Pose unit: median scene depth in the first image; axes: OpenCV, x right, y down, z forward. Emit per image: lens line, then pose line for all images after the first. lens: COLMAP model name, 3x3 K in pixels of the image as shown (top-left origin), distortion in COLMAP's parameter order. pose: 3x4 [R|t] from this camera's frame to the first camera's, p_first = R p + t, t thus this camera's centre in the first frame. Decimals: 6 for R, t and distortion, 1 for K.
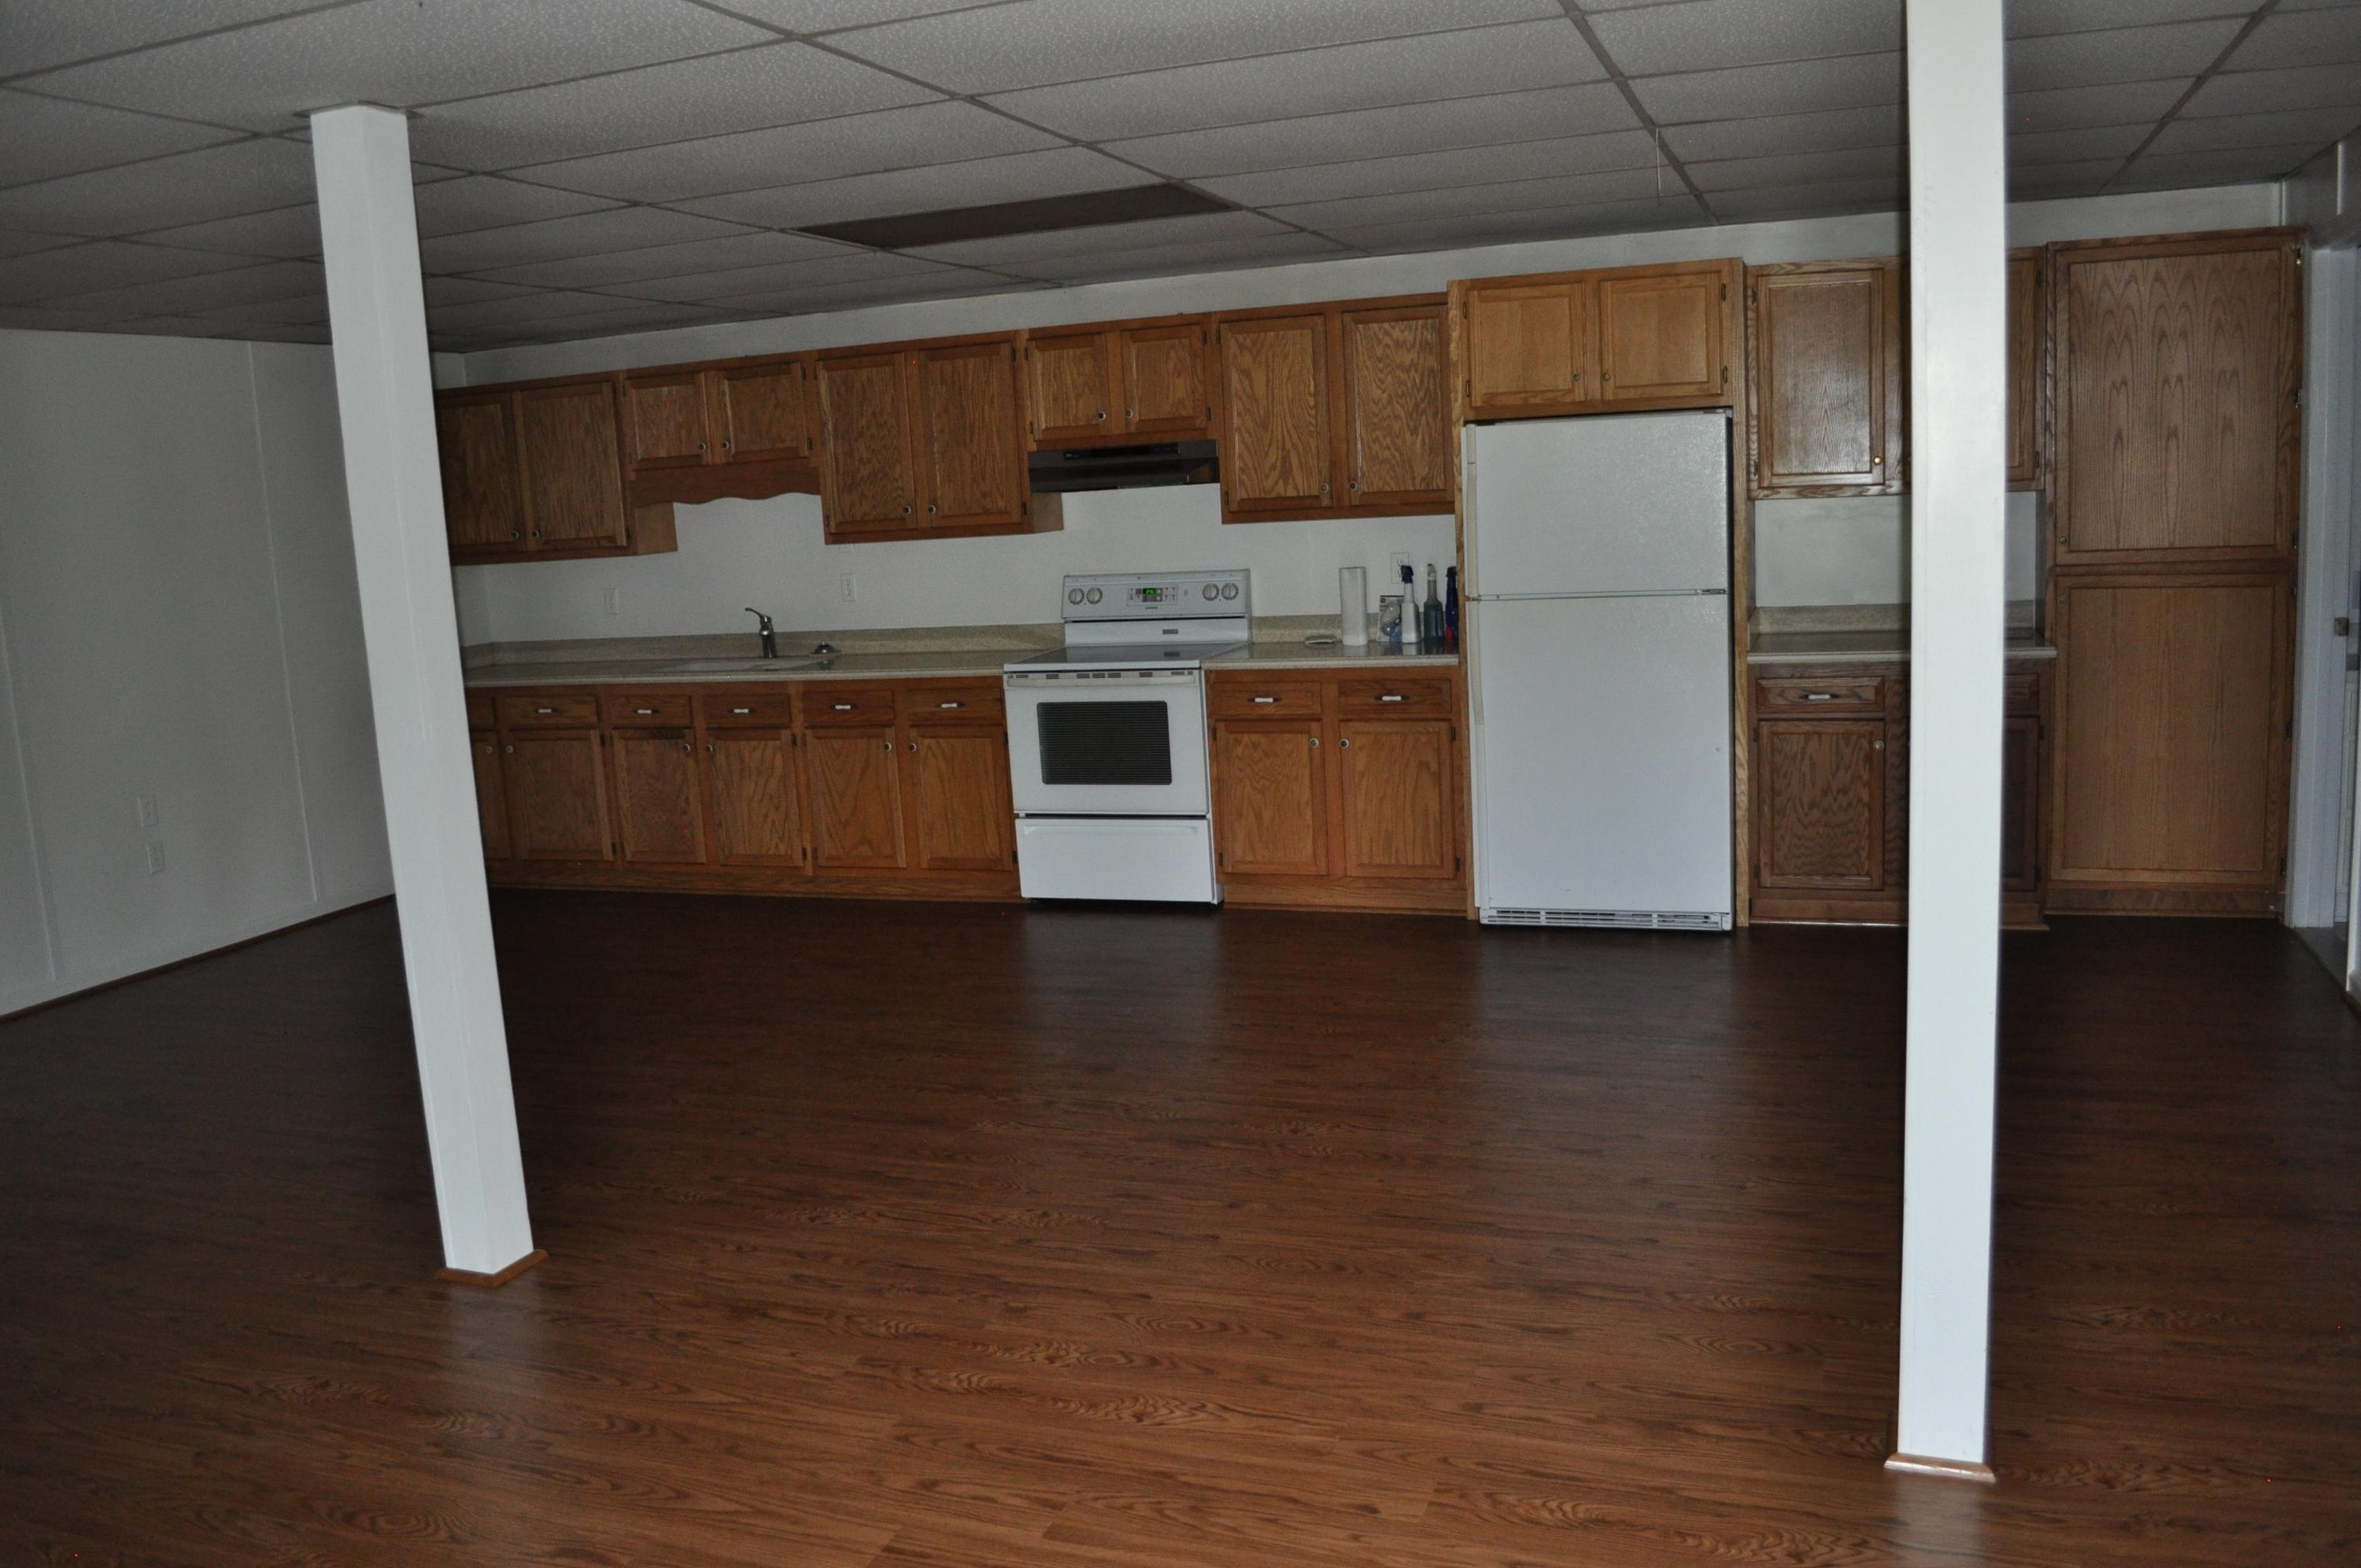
lens RADIAL K [[1835.6, 0, 1177.9], [0, 1835.6, 783.0], [0, 0, 1]] dist [-0.063043, -0.001475]
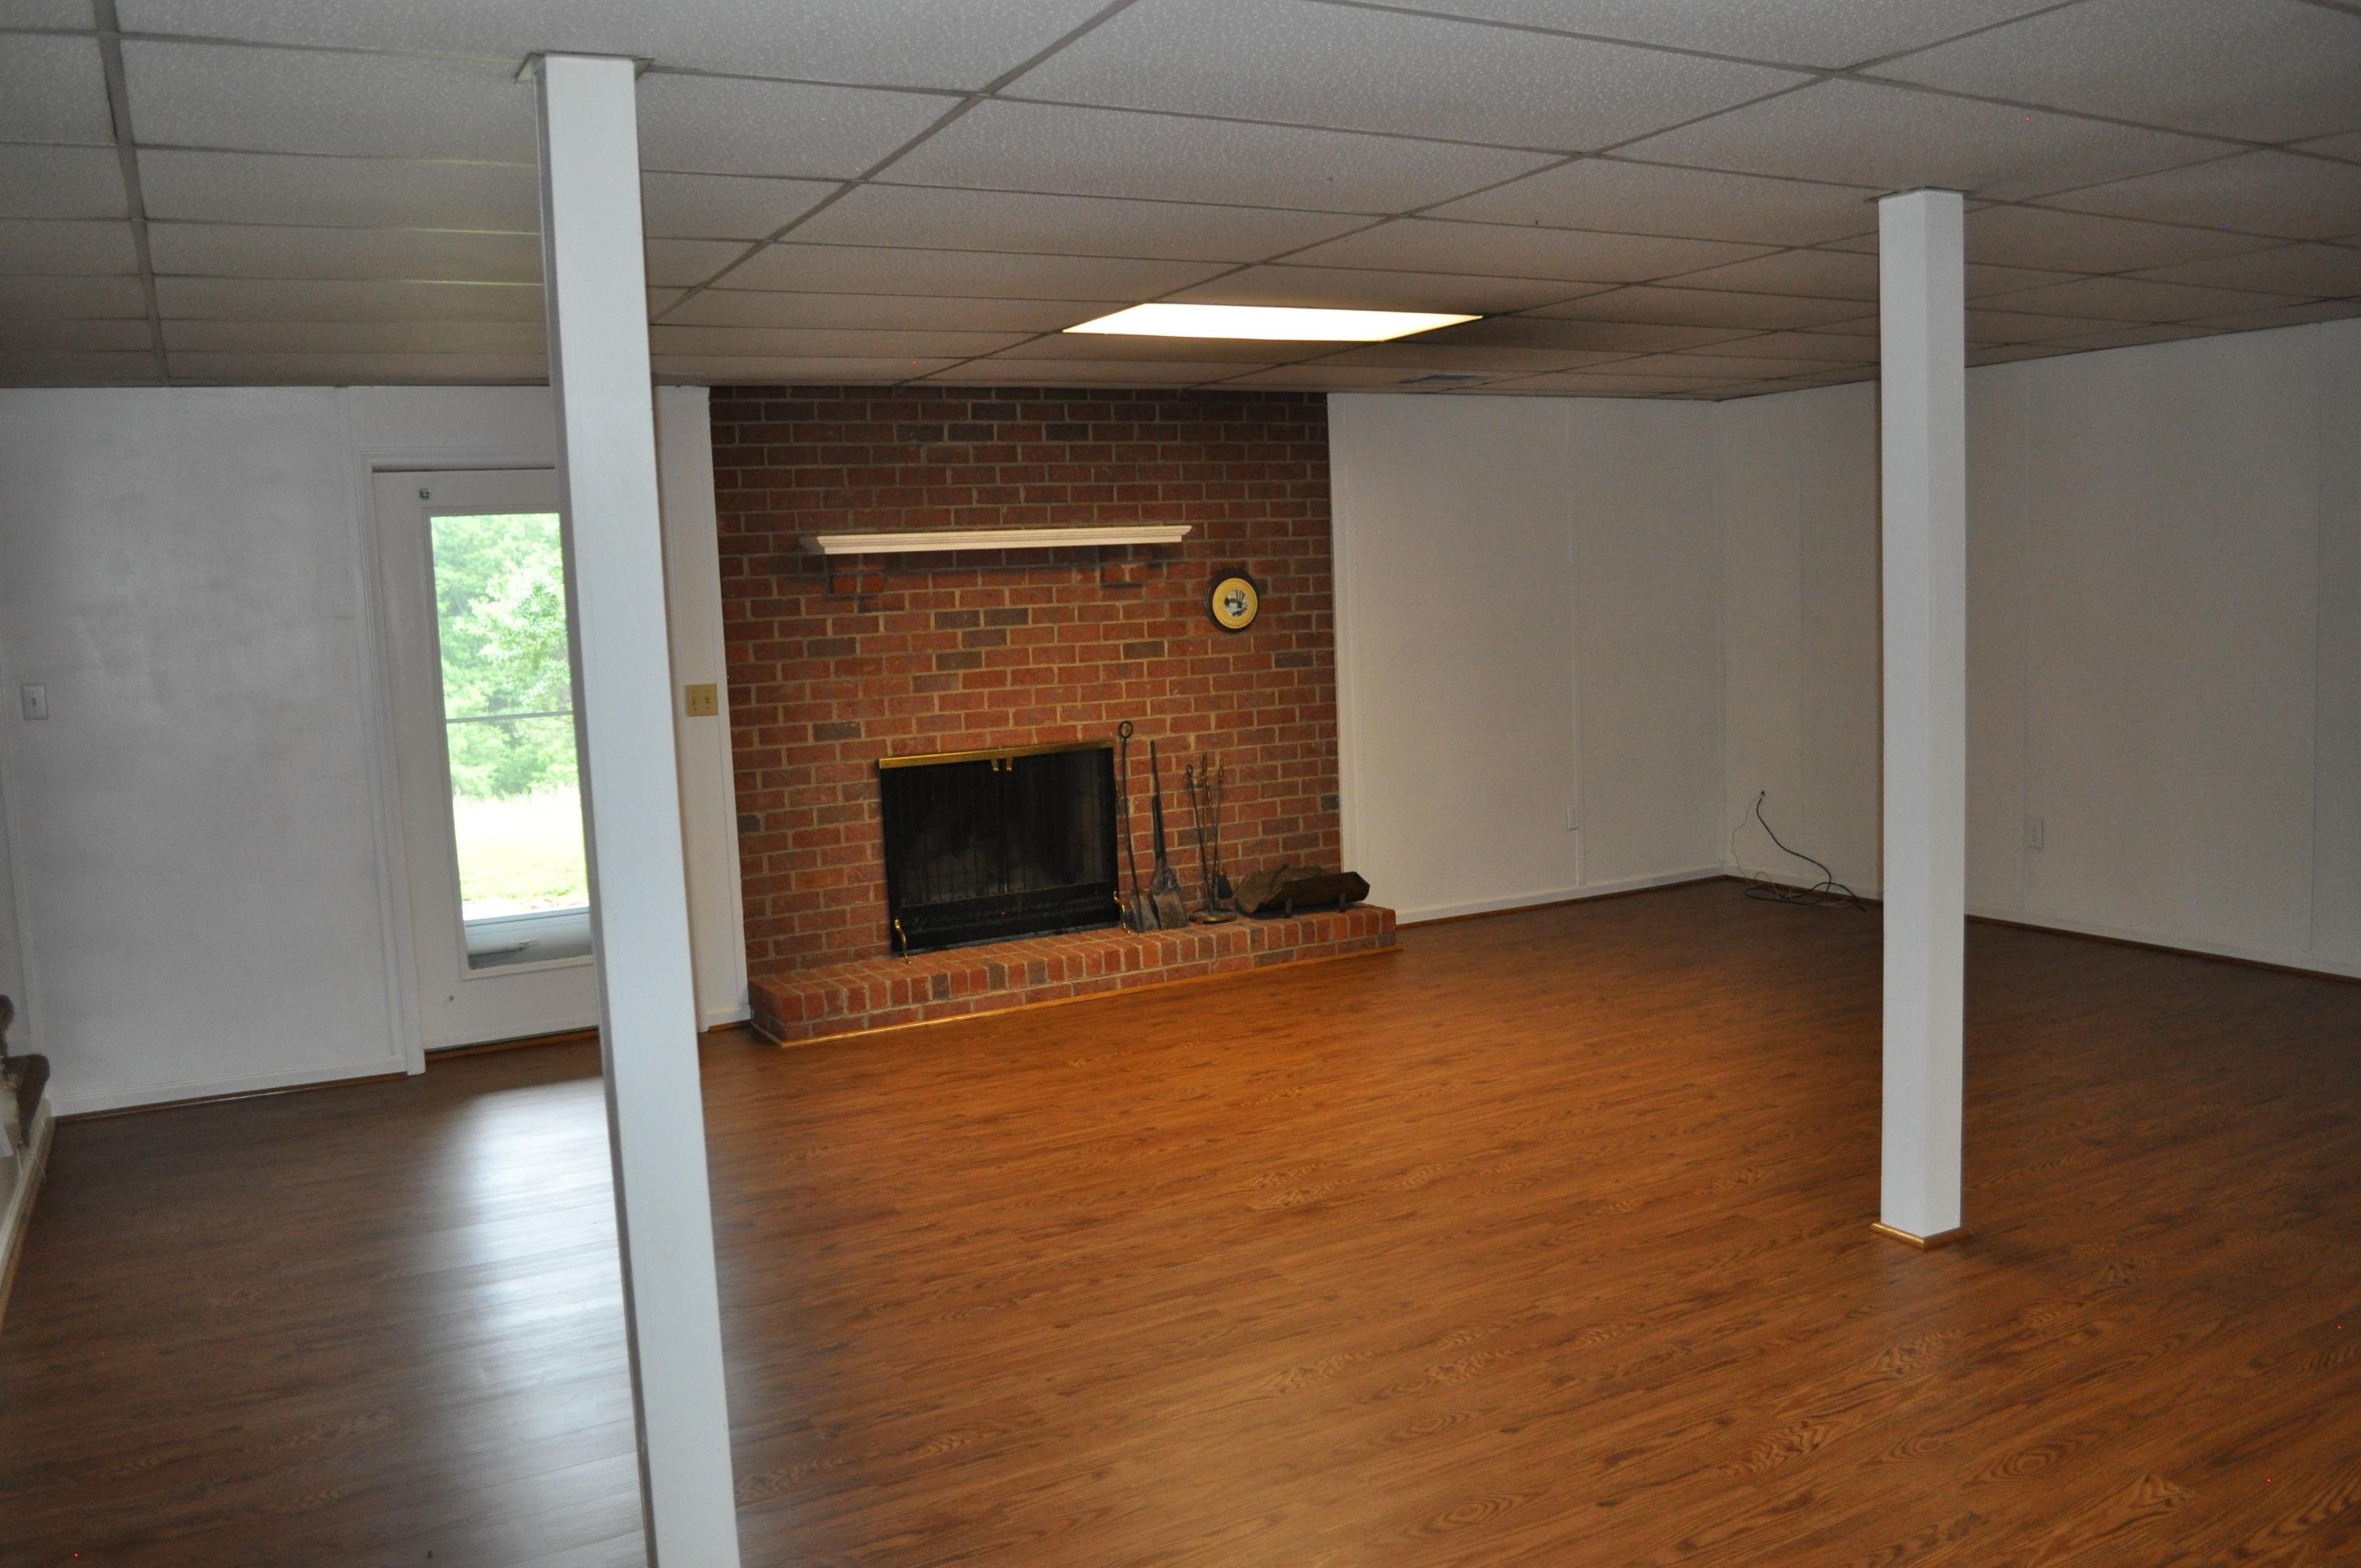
lens RADIAL K [[1835.6, 0, 1177.9], [0, 1835.6, 783.0], [0, 0, 1]] dist [-0.063043, -0.001475]
pose [[-0.651974, 0.163203, -0.740469, 0.793975], [-0.042295, 0.967213, 0.250419, -0.292815], [0.757061, 0.194585, -0.623695, 1.503891]]
